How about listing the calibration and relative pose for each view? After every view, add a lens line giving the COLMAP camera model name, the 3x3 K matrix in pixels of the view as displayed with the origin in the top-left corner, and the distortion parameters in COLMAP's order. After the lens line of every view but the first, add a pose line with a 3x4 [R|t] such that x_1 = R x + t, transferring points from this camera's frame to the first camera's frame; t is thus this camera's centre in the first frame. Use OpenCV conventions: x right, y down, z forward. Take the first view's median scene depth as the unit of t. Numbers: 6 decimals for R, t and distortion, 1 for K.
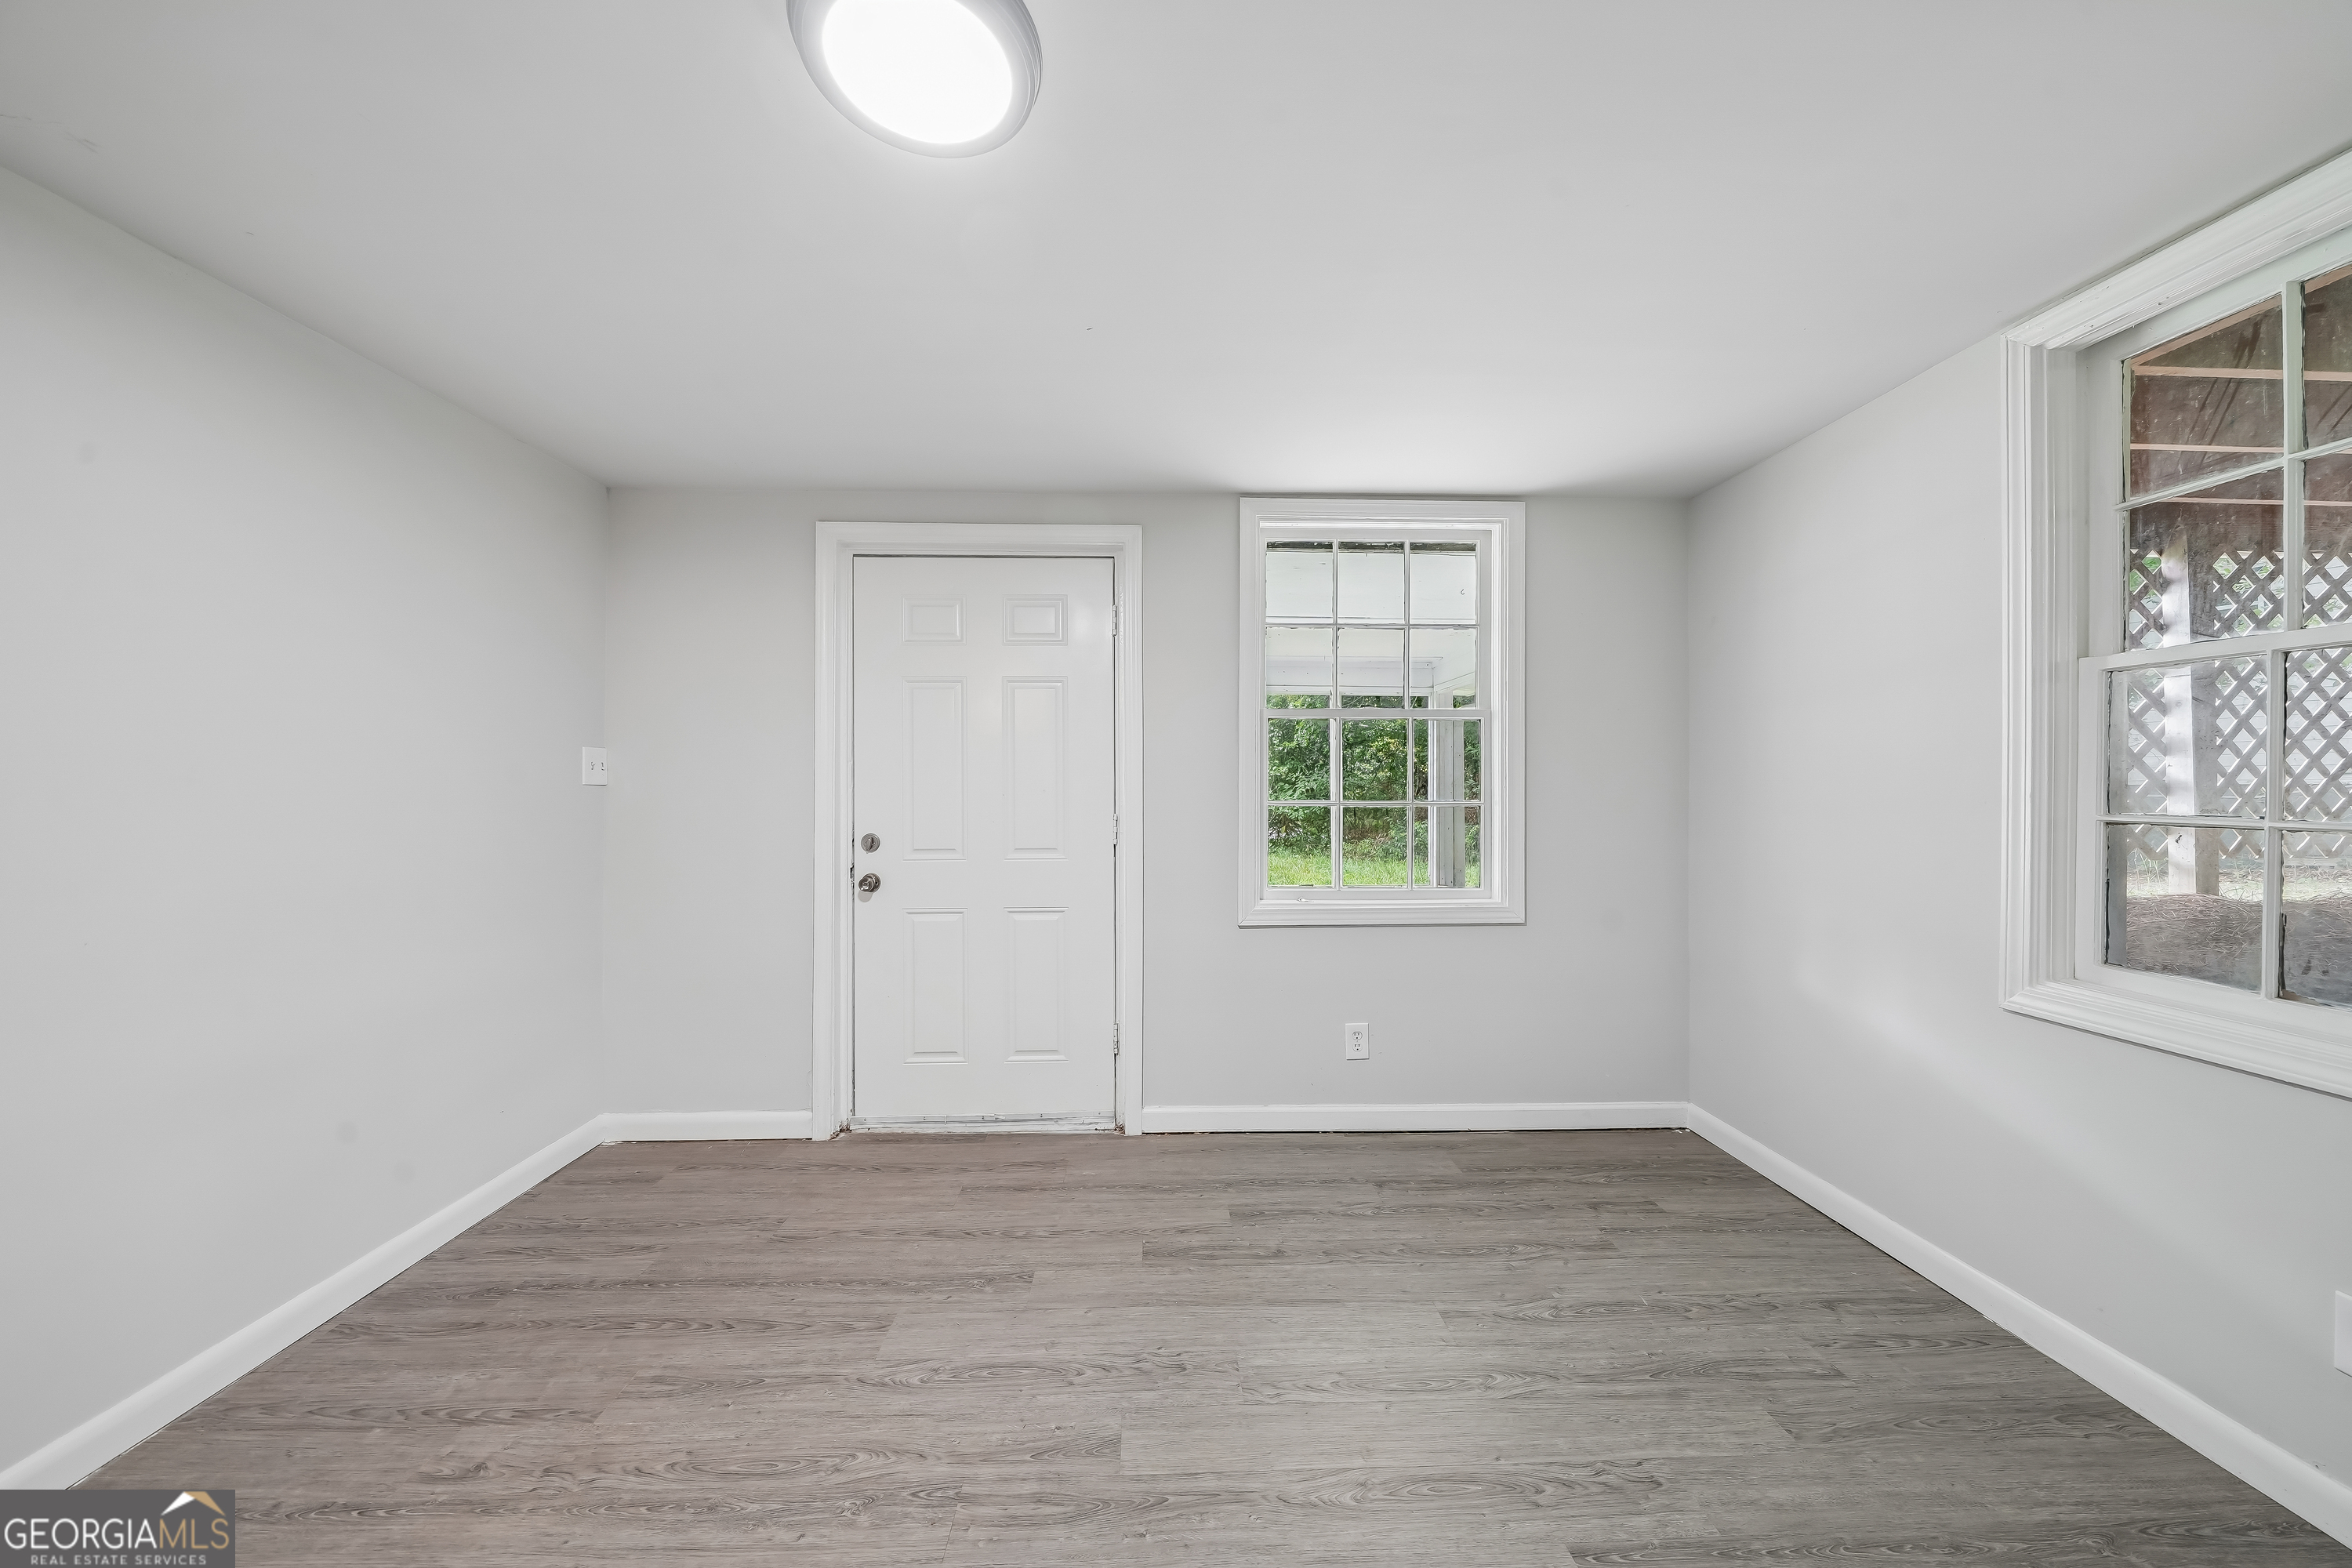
lens RADIAL K [[816.0, 0, 1170.4], [0, 816.0, 789.7], [0, 0, 1]] dist [-0.006075, -0.000088]
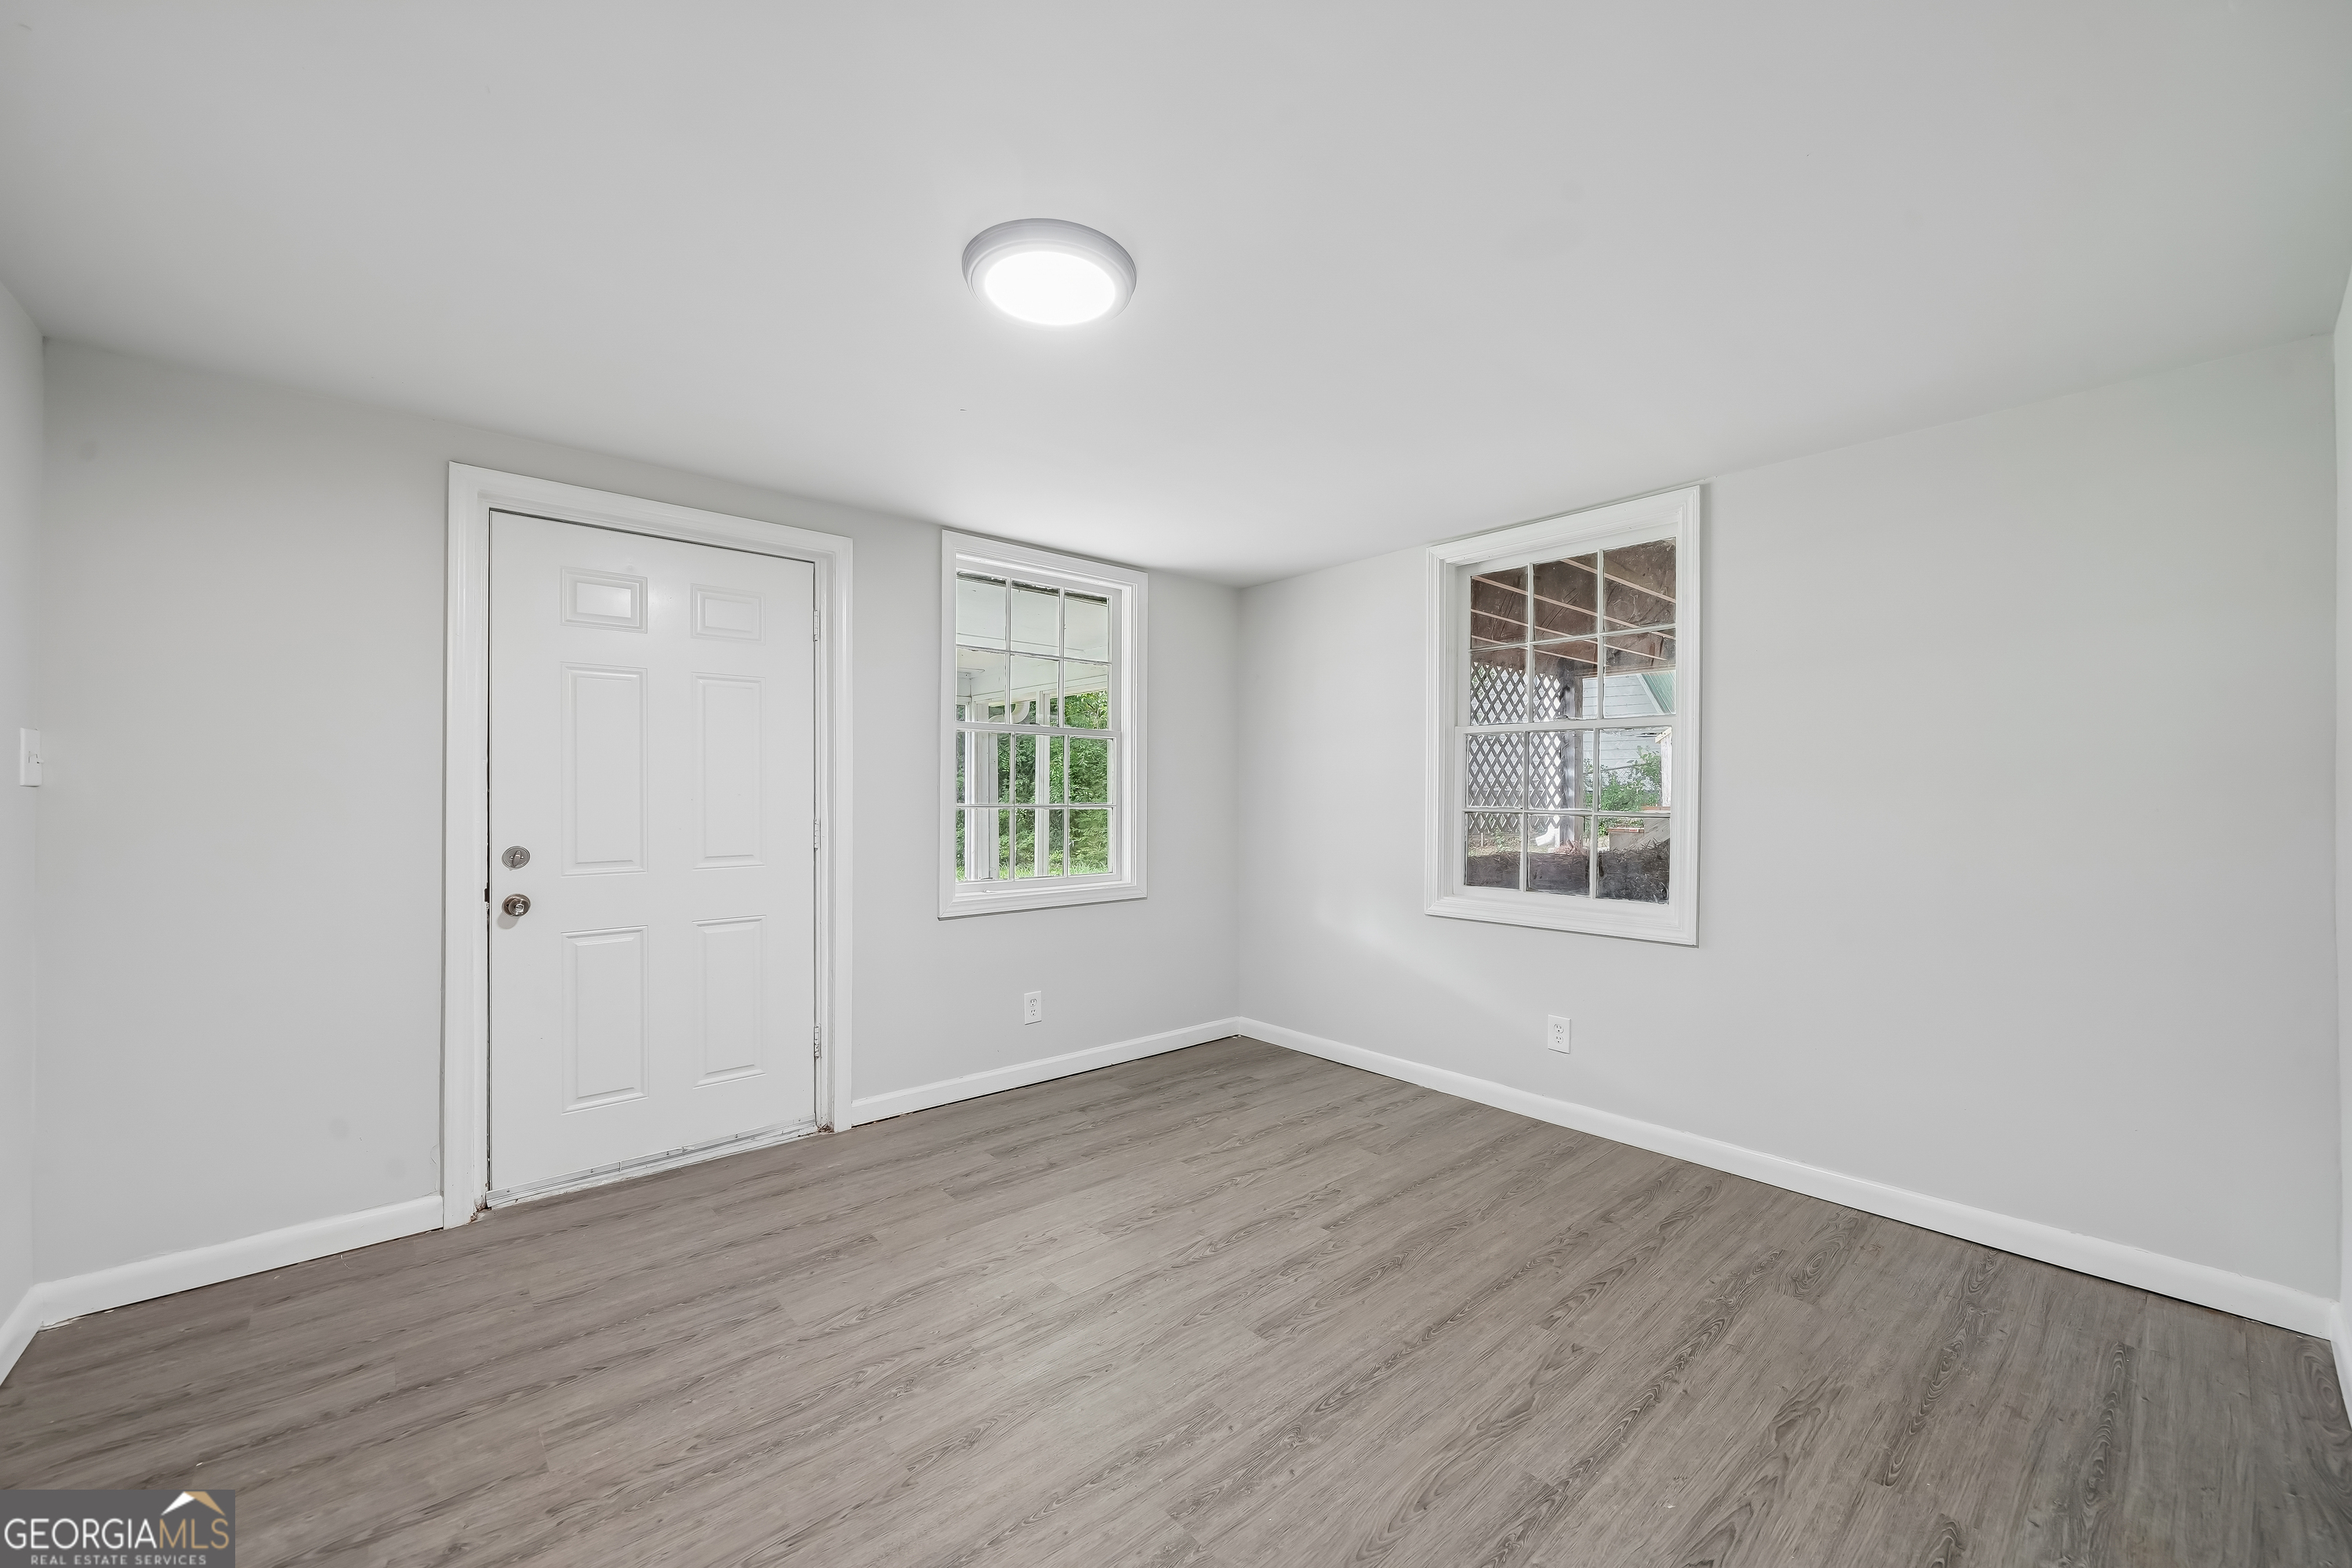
lens RADIAL K [[866.6, 0, 1184.1], [0, 866.6, 790.8], [0, 0, 1]] dist [-0.006867, 0.000149]
pose [[0.781604, 0.003466, 0.623765, -0.449420], [-0.001070, 0.999991, -0.004216, -0.000120], [-0.623774, 0.002628, 0.781600, -0.138235]]
